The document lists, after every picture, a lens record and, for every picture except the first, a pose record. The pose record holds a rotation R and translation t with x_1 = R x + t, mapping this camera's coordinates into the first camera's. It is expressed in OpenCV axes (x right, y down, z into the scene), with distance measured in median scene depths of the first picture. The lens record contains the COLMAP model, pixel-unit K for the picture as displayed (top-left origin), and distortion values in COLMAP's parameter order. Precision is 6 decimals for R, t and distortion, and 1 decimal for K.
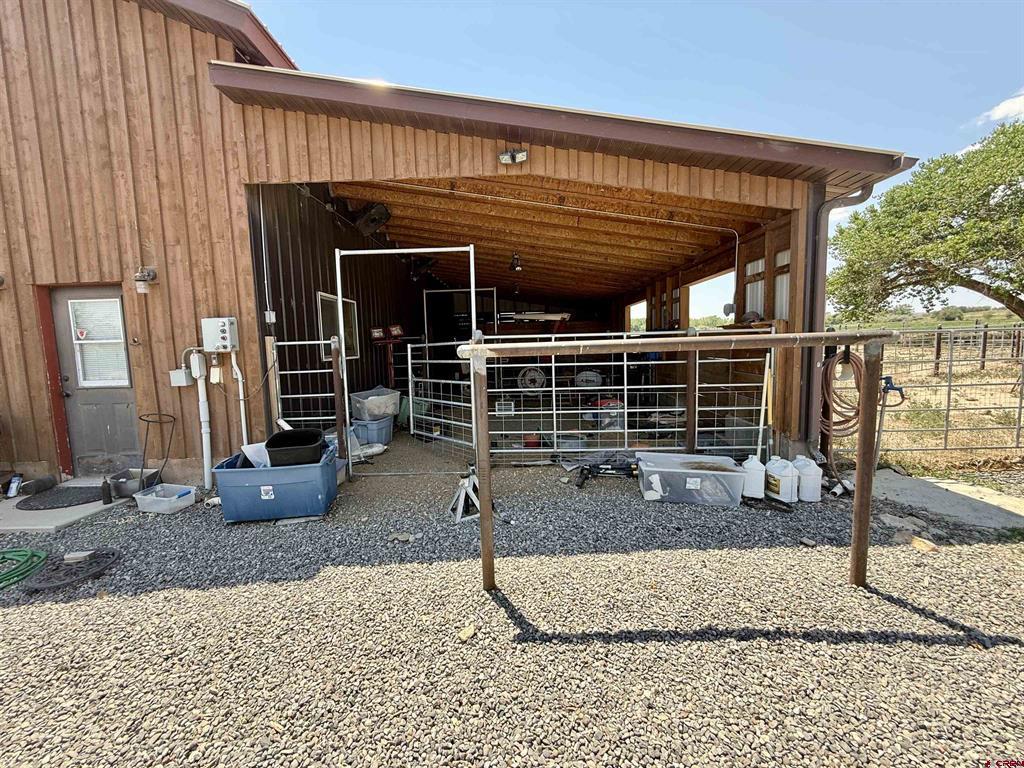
lens RADIAL K [[410.1, 0, 512.0], [0, 410.1, 384.0], [0, 0, 1]] dist [0.000193, 0.000010]
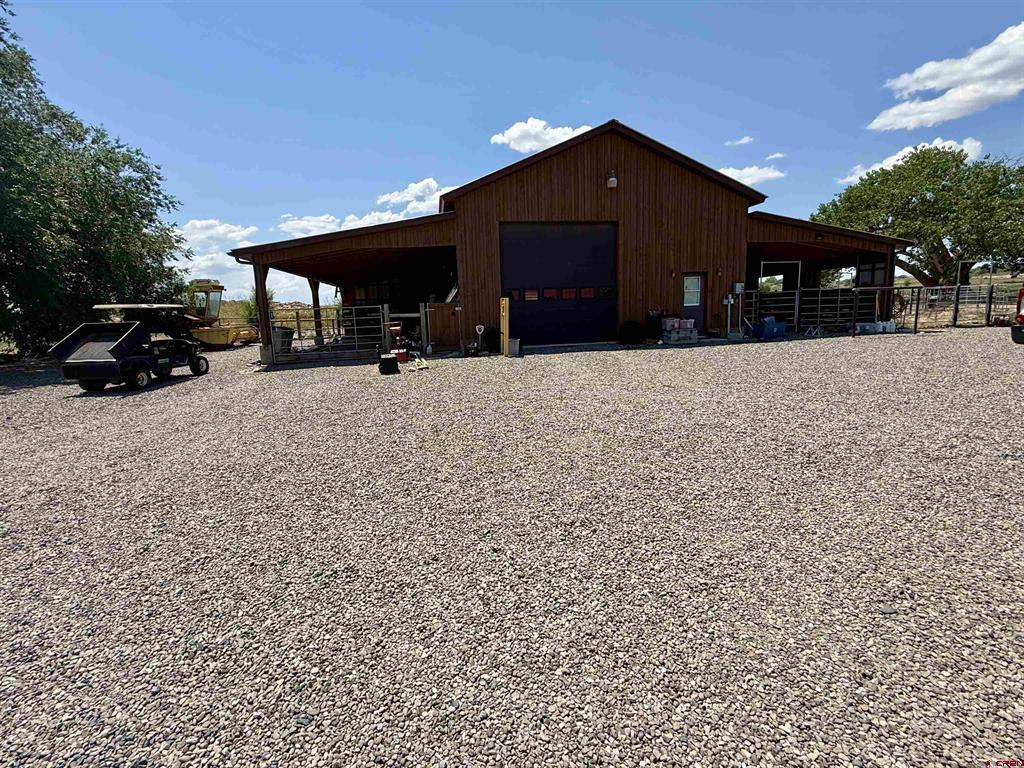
lens RADIAL K [[460.2, 0, 512.0], [0, 460.2, 384.0], [0, 0, 1]] dist [0.001346, 0.000478]
pose [[0.983457, -0.034904, 0.177747, -3.014544], [0.025089, 0.998049, 0.057168, 0.367477], [-0.179396, -0.051763, 0.982414, -2.210805]]
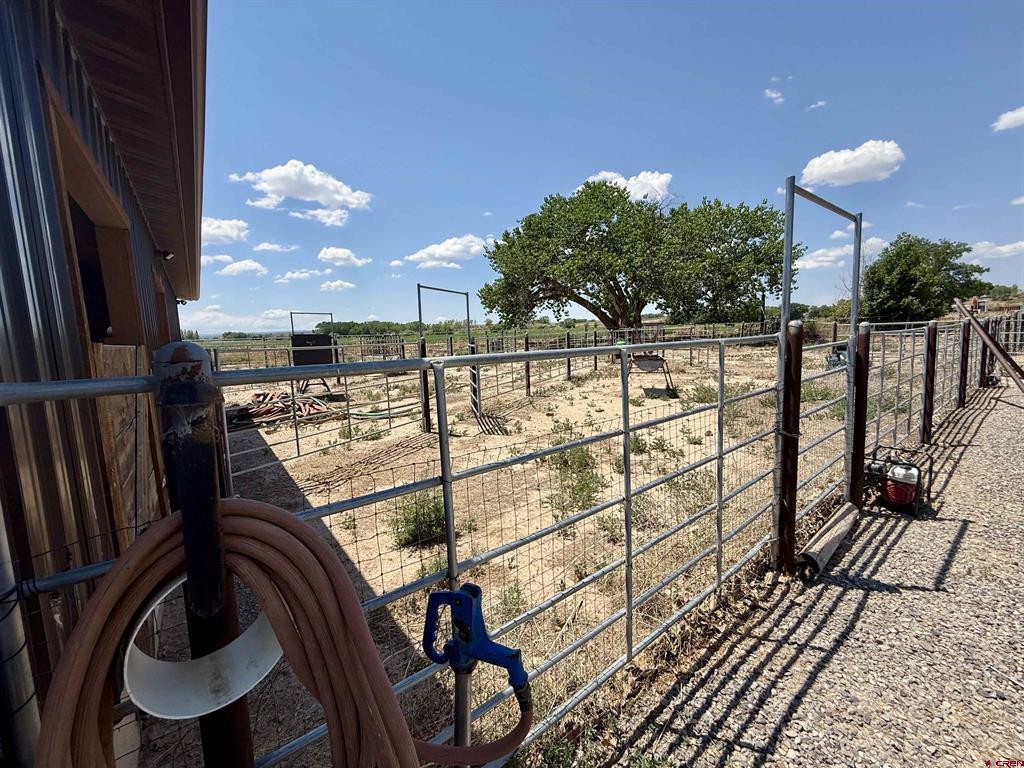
lens RADIAL K [[410.1, 0, 512.0], [0, 410.1, 384.0], [0, 0, 1]] dist [0.000193, 0.000010]
pose [[0.780348, -0.071820, 0.621208, 0.728634], [0.077545, 0.996829, 0.017836, -0.107205], [-0.620519, 0.034254, 0.783443, 0.735152]]
